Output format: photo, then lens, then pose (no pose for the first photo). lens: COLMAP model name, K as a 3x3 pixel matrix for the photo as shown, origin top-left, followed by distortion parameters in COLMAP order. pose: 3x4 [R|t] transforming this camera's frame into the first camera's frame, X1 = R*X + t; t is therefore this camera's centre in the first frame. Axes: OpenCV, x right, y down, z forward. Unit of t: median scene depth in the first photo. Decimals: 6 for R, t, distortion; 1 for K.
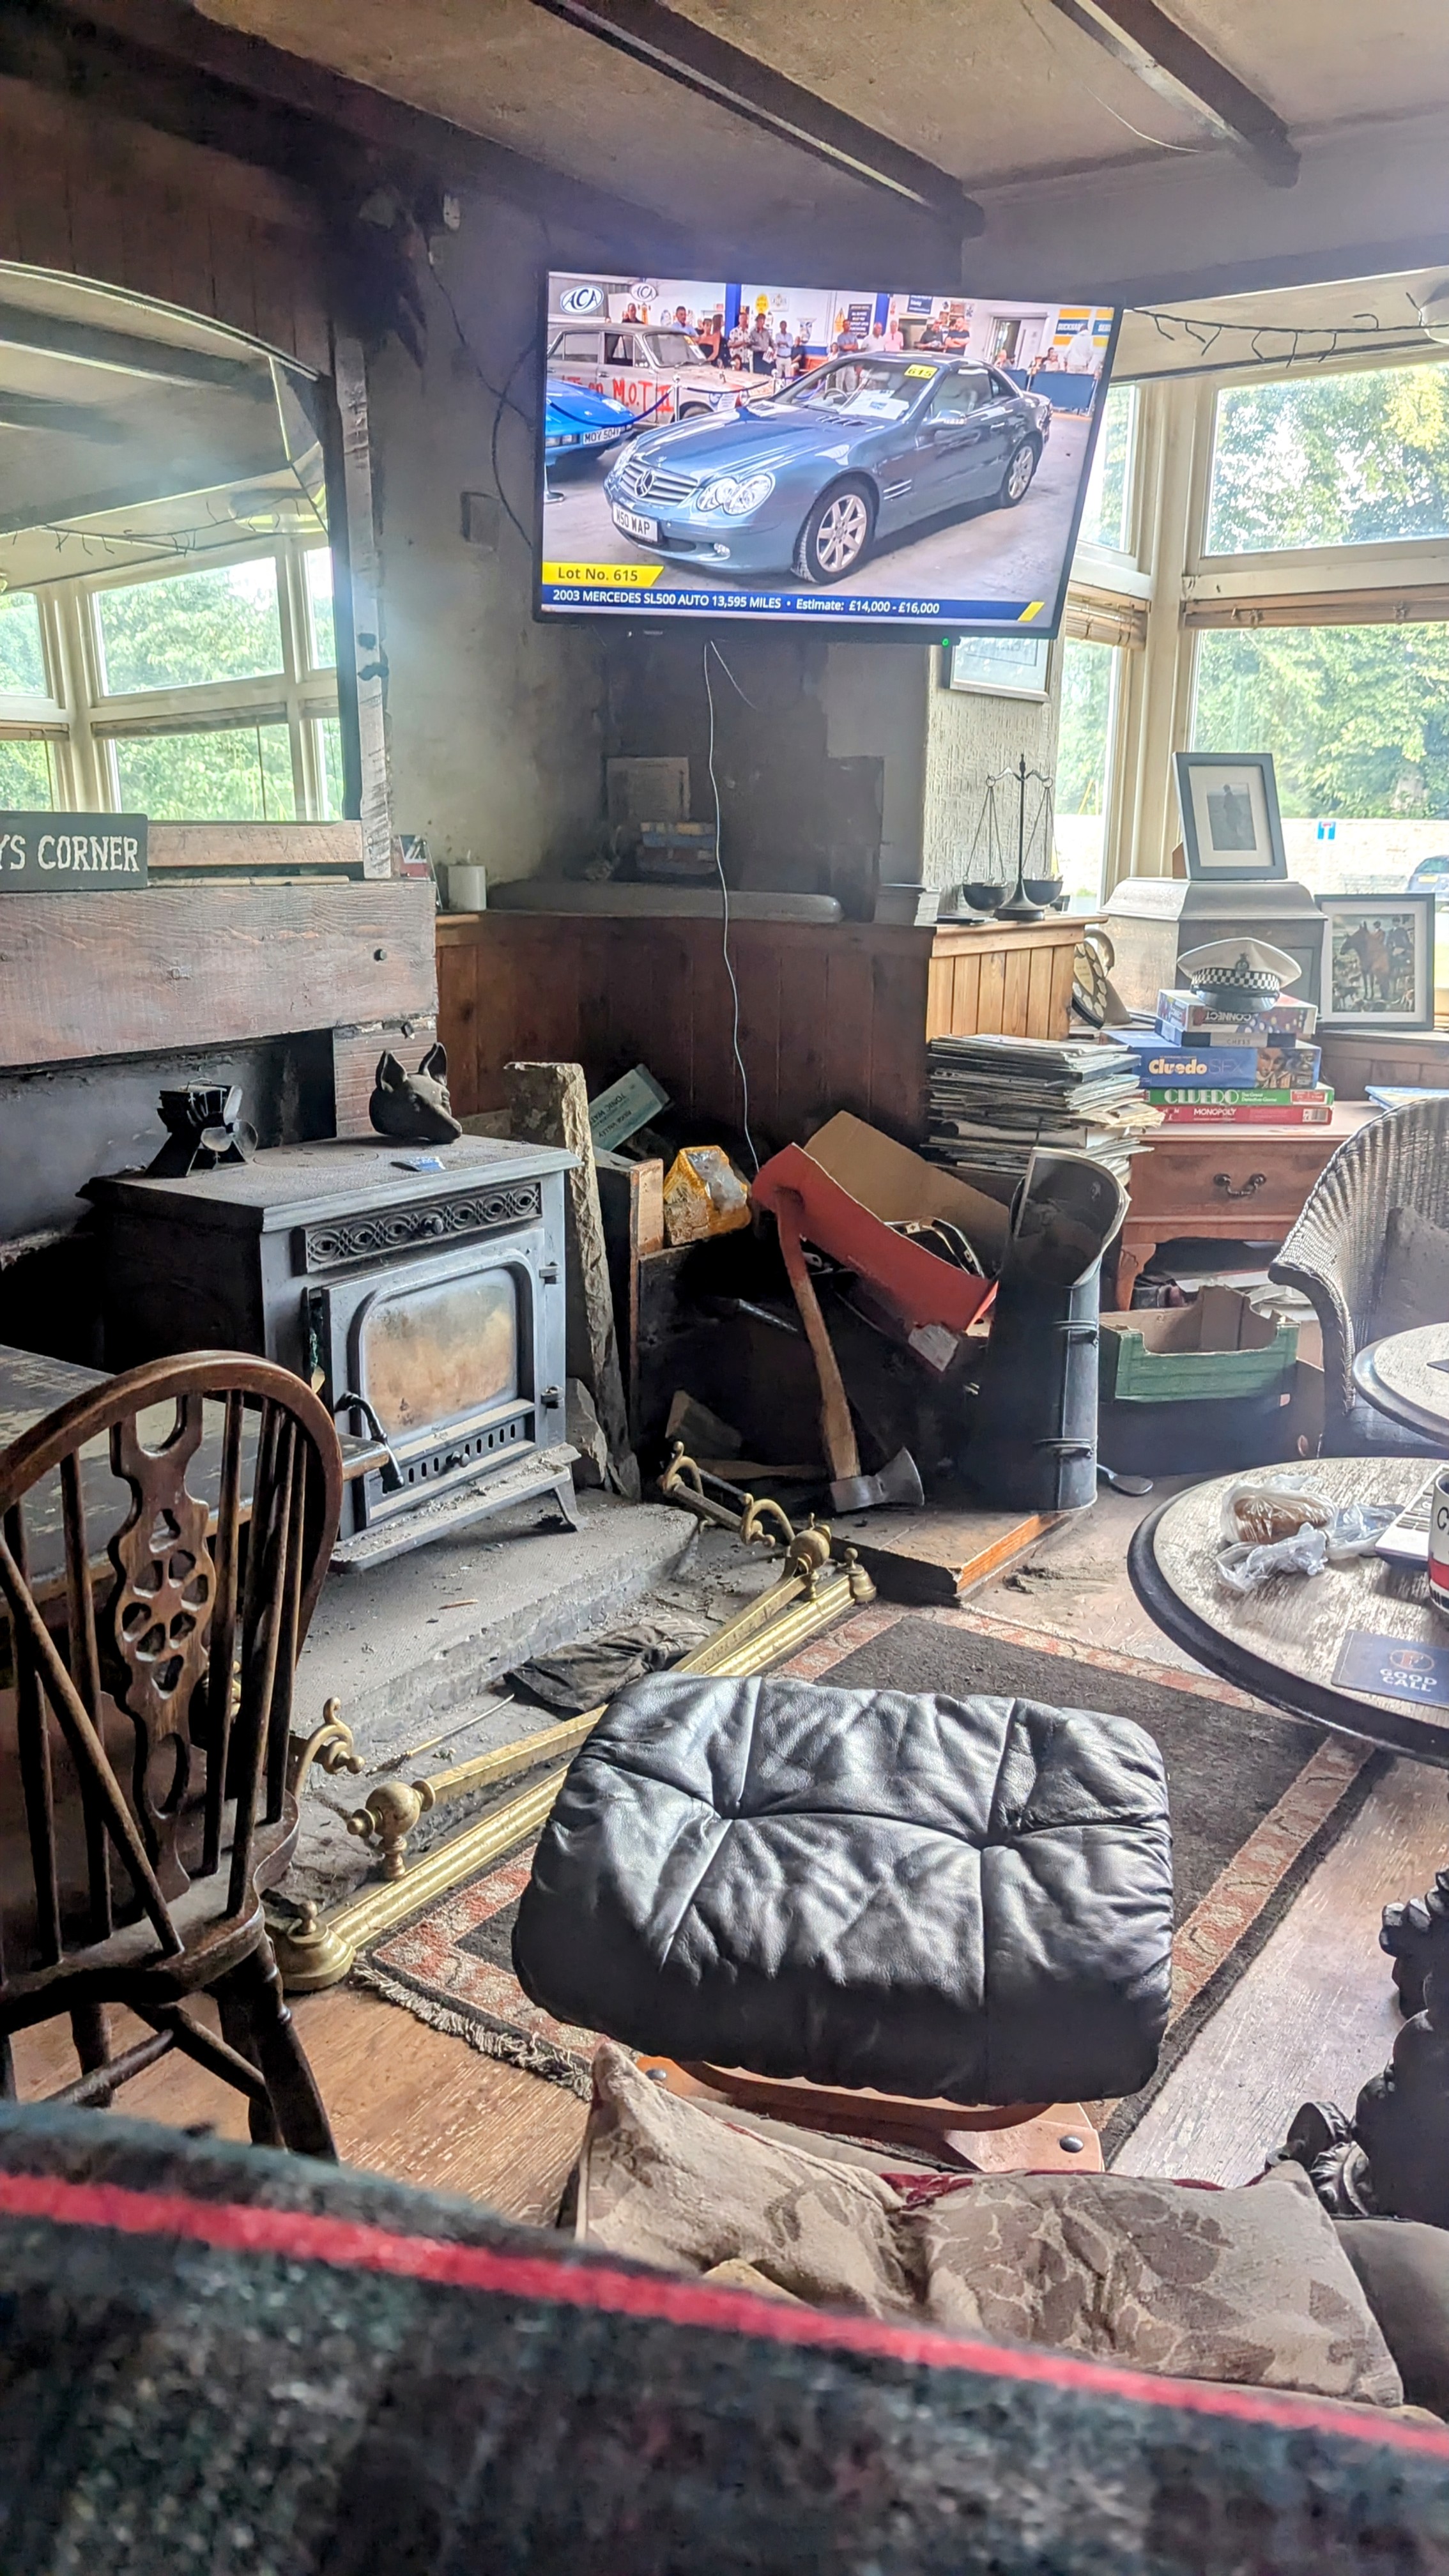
lens RADIAL K [[1844.6, 0, 724.5], [0, 1844.6, 1288.0], [0, 0, 1]] dist [0.000843, -0.001636]
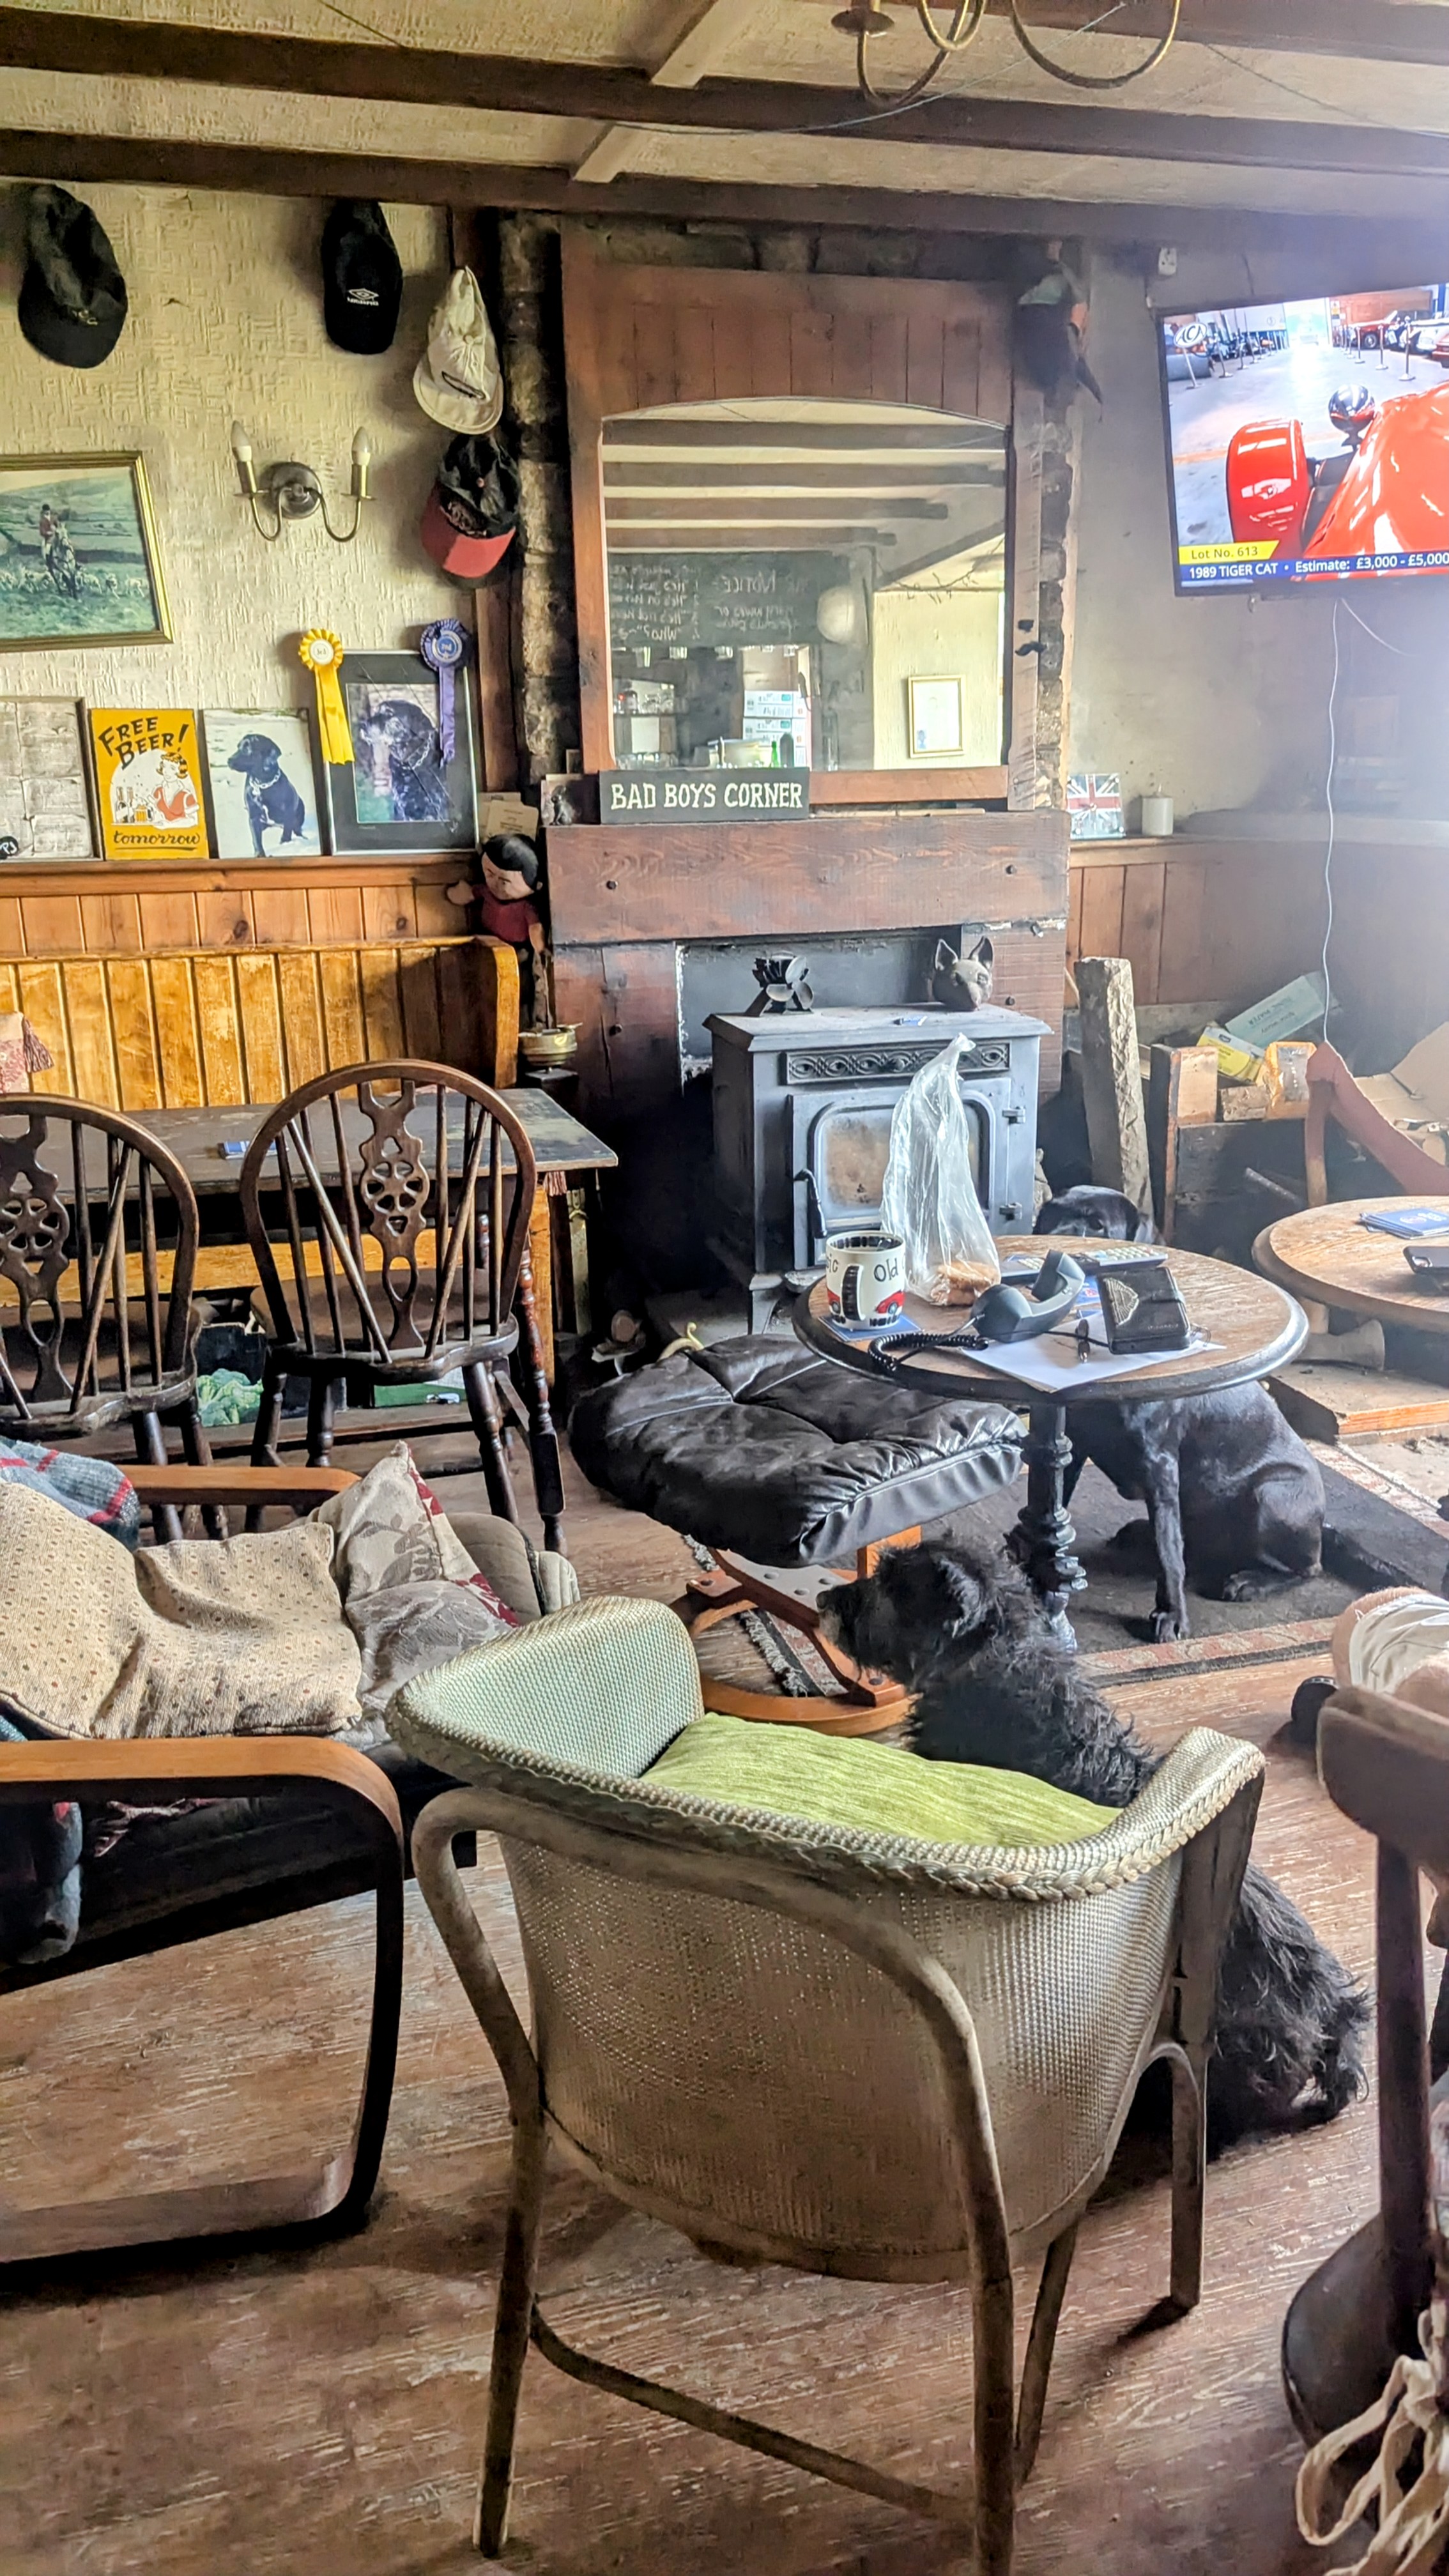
lens RADIAL K [[1909.9, 0, 724.5], [0, 1909.9, 1288.0], [0, 0, 1]] dist [-0.004782, -0.001098]
pose [[0.769360, 0.150039, -0.620946, 0.579917], [-0.129459, 0.988477, 0.078444, 0.032698], [0.625561, 0.020035, 0.779918, -0.176273]]
